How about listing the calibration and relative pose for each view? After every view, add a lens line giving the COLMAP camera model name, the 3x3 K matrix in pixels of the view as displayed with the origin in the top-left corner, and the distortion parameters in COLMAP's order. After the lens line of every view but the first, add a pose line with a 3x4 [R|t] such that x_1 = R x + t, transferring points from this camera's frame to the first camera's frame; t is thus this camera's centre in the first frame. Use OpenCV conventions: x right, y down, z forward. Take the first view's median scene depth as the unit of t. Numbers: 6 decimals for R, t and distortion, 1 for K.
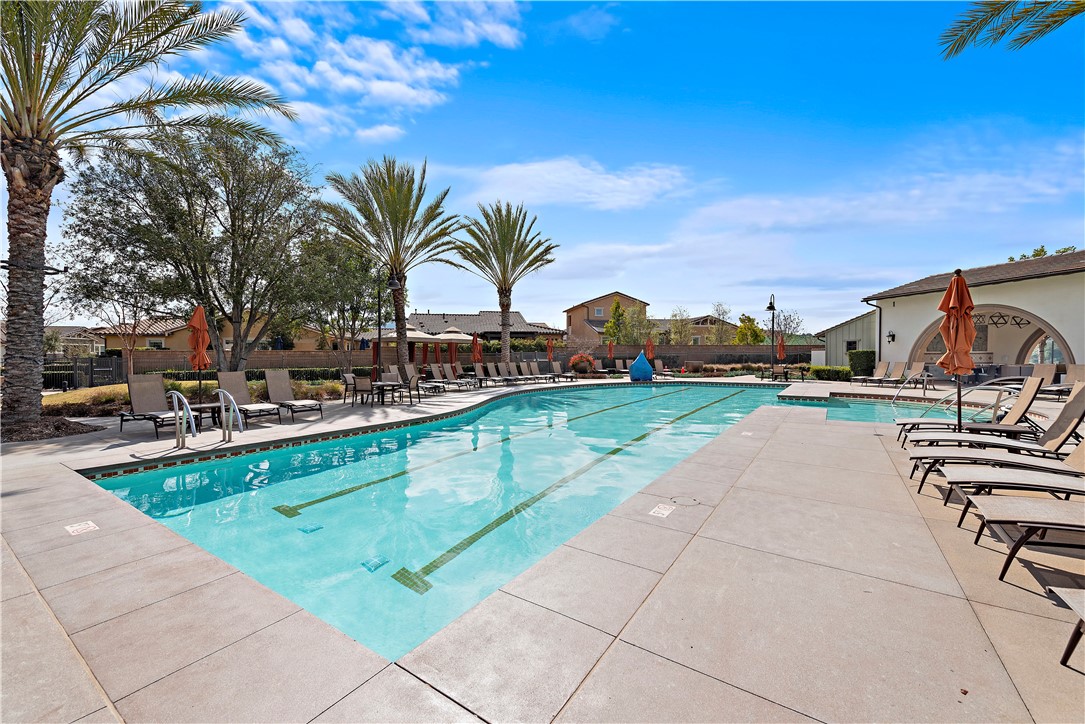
lens RADIAL K [[402.6, 0, 542.5], [0, 402.6, 362.0], [0, 0, 1]] dist [0.000185, 0.000056]
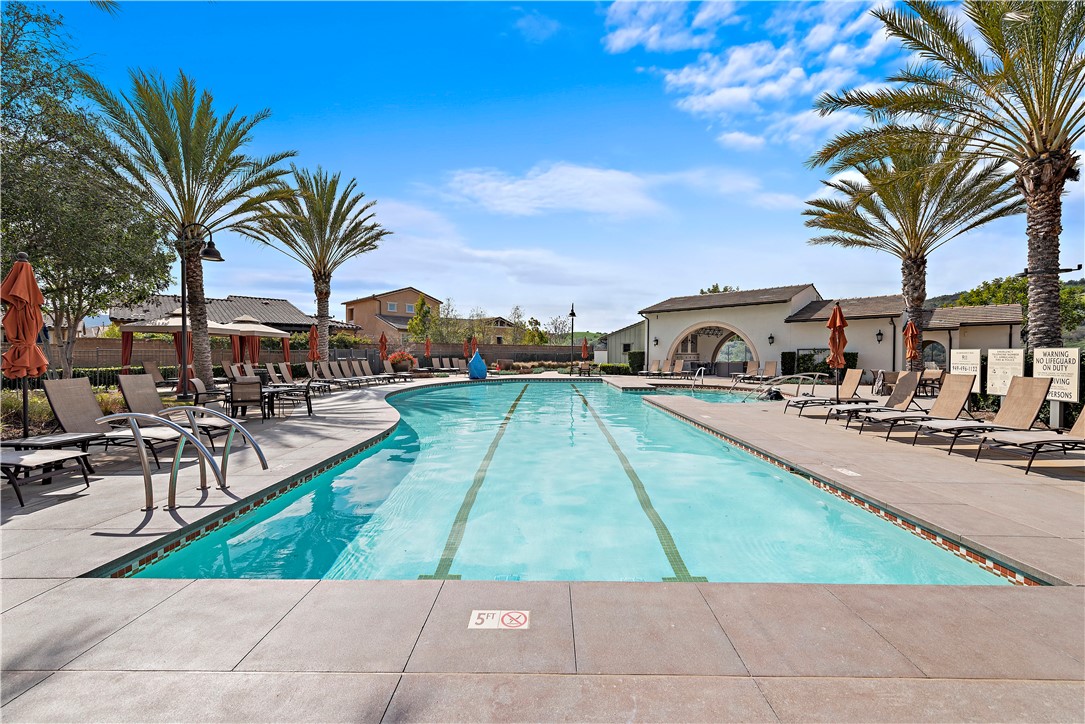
lens RADIAL K [[402.6, 0, 542.5], [0, 402.6, 362.0], [0, 0, 1]] dist [0.000185, 0.000056]
pose [[0.843807, -0.005240, 0.536620, -0.151512], [0.002754, 0.999981, 0.005434, -0.001191], [-0.536639, -0.003107, 0.843806, 0.048959]]
